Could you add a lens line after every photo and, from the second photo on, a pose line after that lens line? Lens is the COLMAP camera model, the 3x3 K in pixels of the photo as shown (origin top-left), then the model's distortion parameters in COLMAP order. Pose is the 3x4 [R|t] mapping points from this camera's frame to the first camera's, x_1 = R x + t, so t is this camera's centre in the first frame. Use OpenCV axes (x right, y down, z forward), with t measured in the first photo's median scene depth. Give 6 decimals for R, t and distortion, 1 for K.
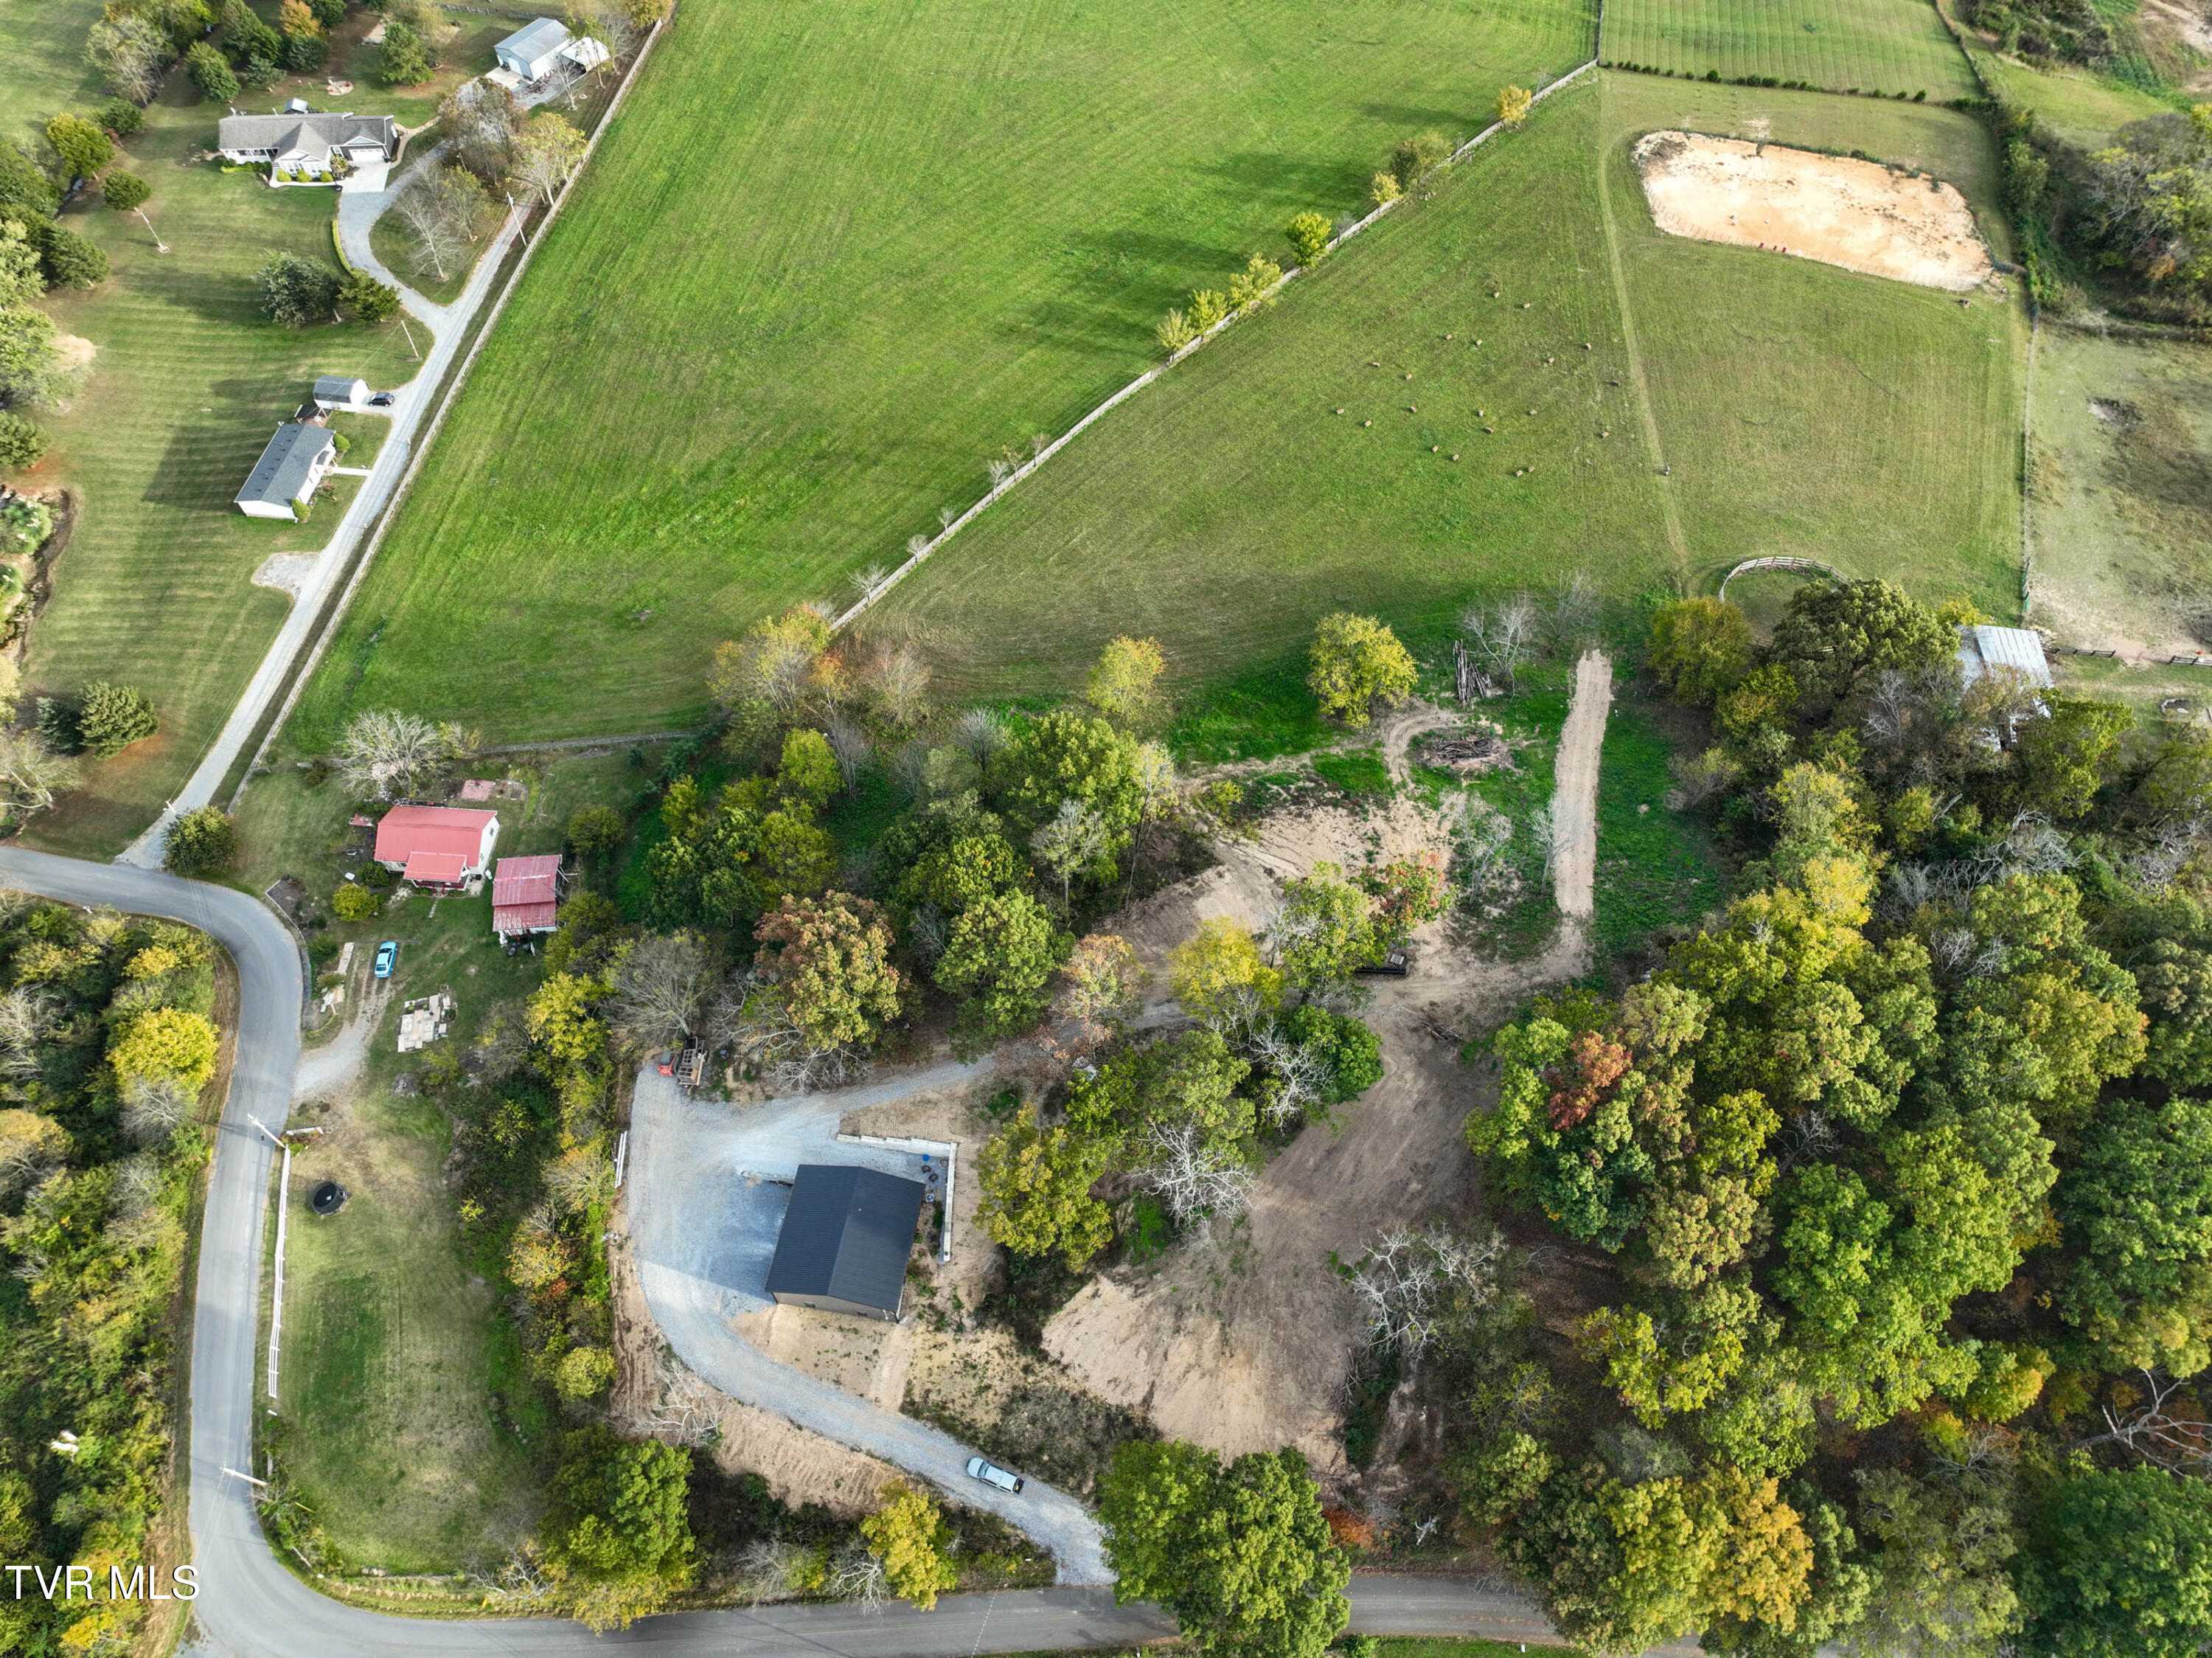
lens RADIAL K [[1553.6, 0, 1103.0], [0, 1553.6, 827.0], [0, 0, 1]] dist [-0.003827, 0.021781]
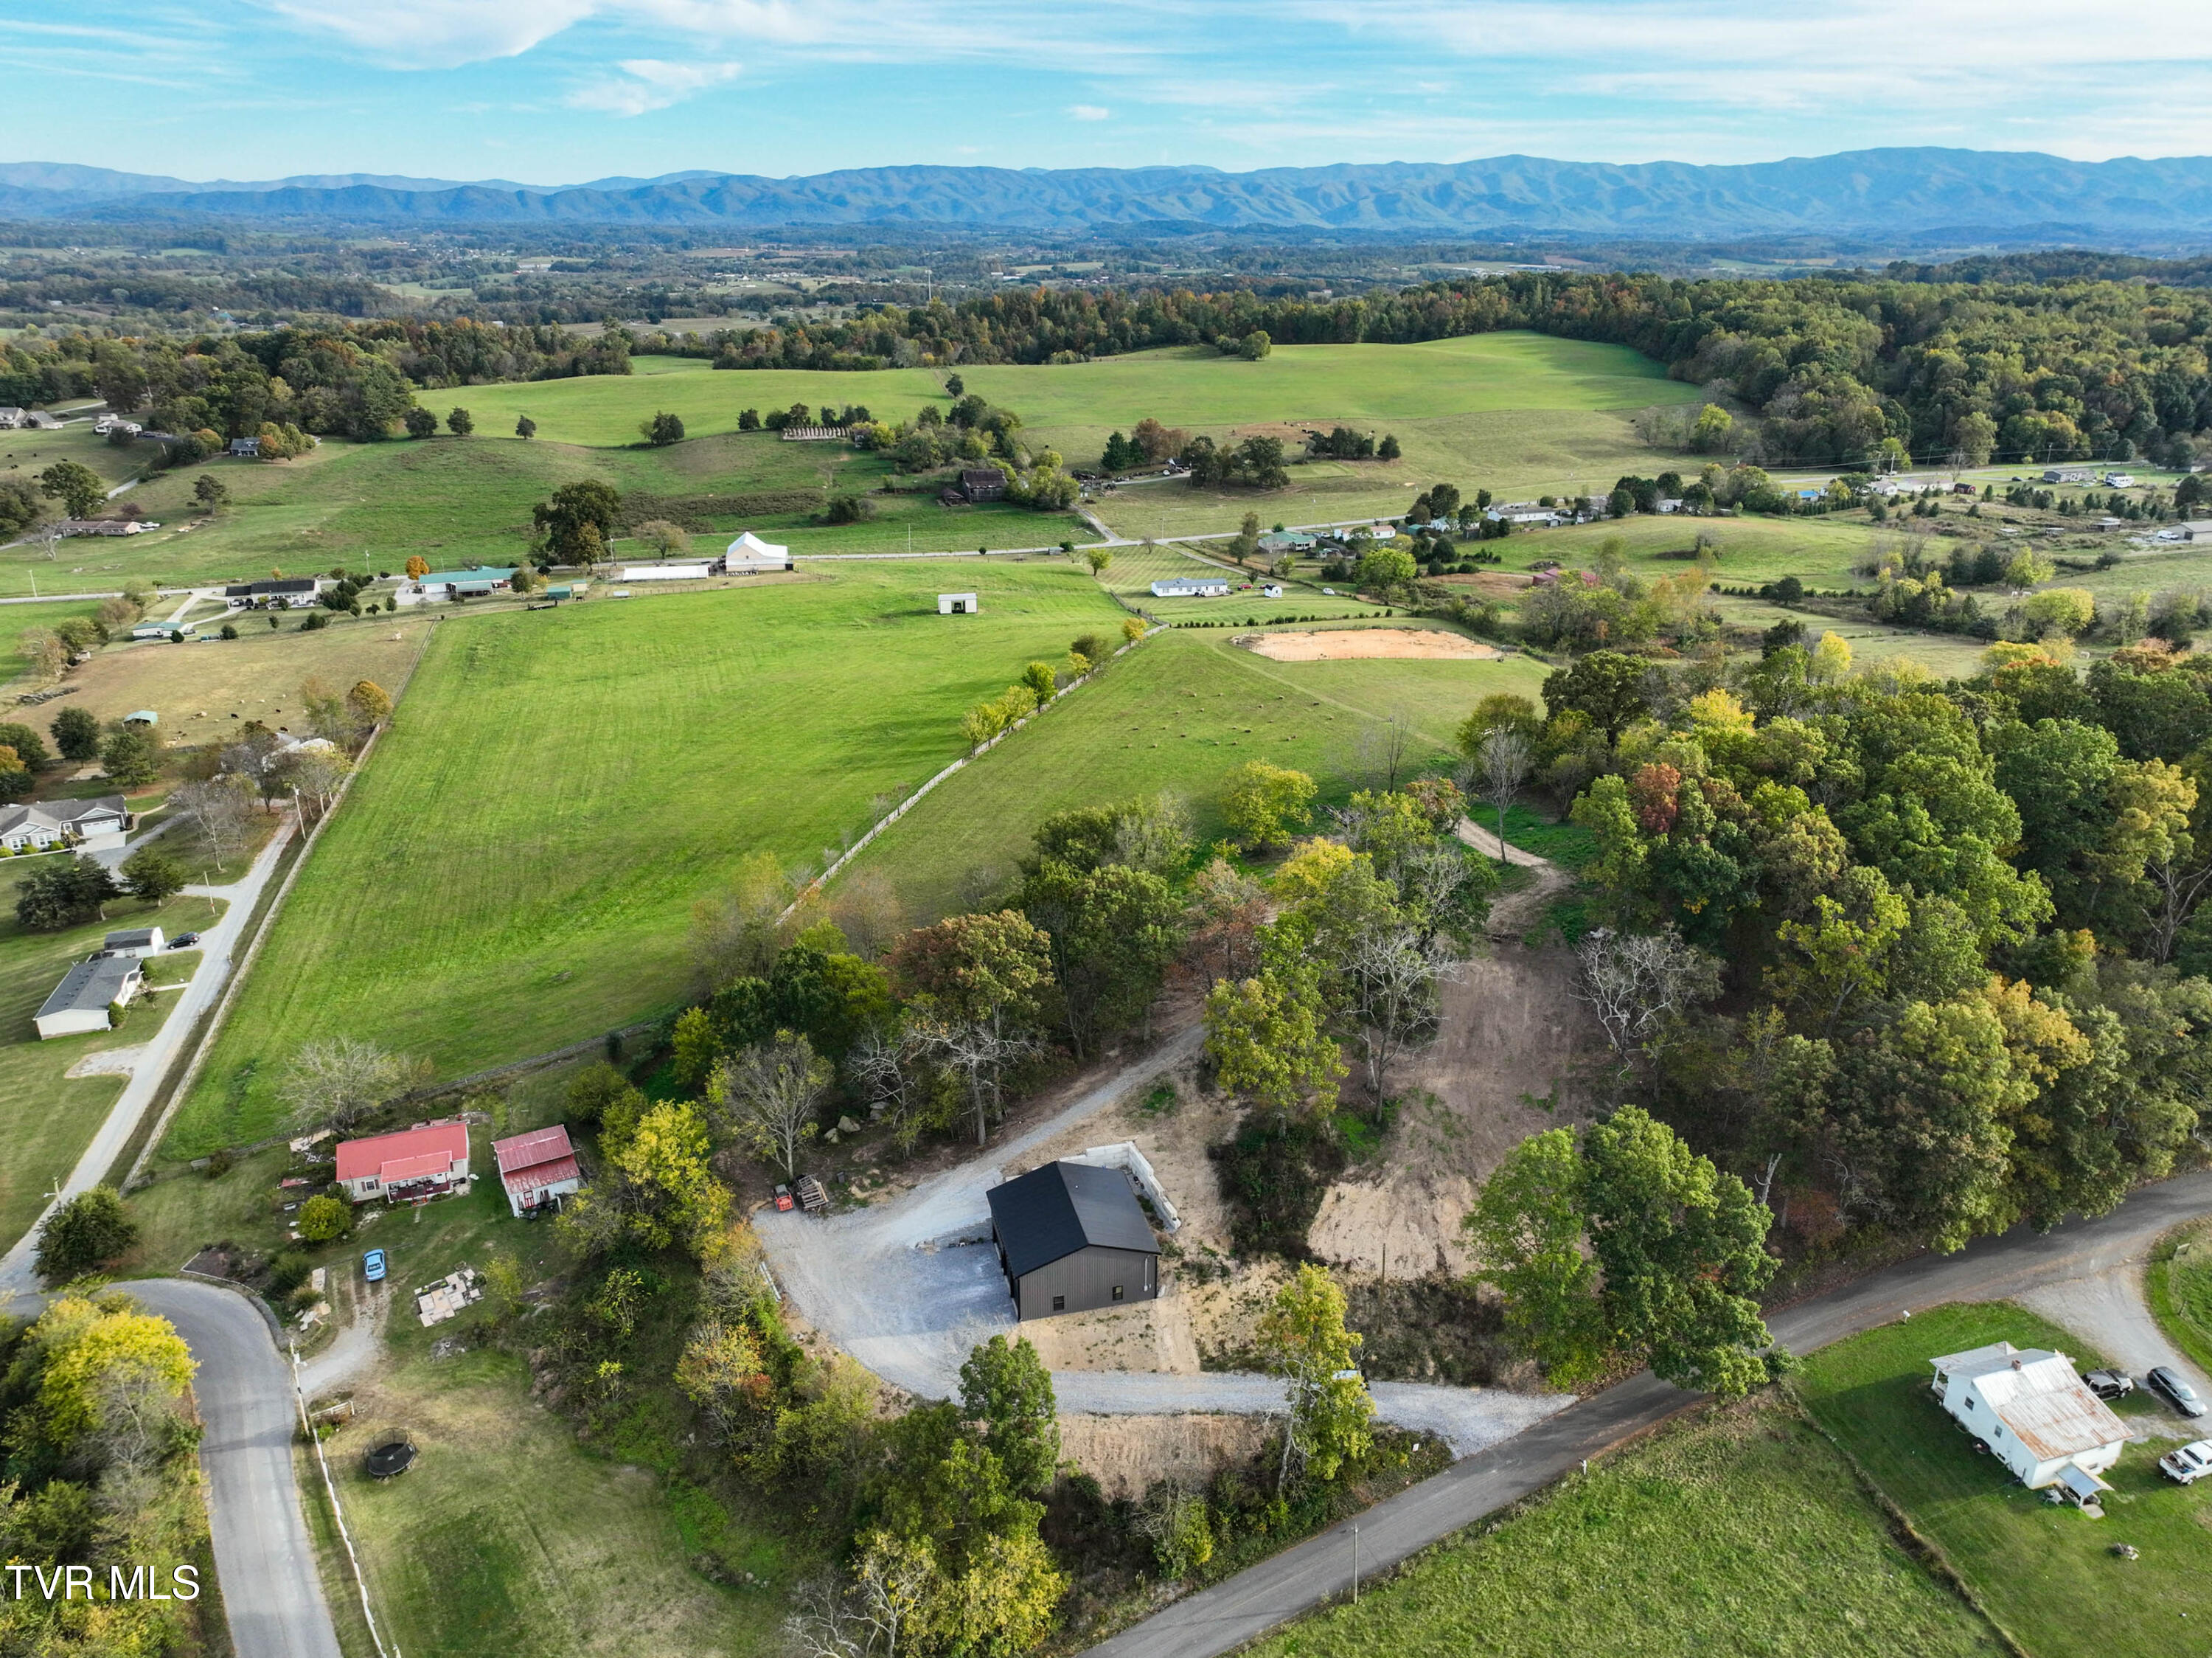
lens RADIAL K [[1553.6, 0, 1109.4], [0, 1553.6, 832.1], [0, 0, 1]] dist [-0.003827, 0.021781]
pose [[0.915760, -0.159617, 0.368655, -0.373788], [0.344076, 0.785306, -0.514690, 0.472251], [-0.207354, 0.598177, 0.774072, 0.133685]]
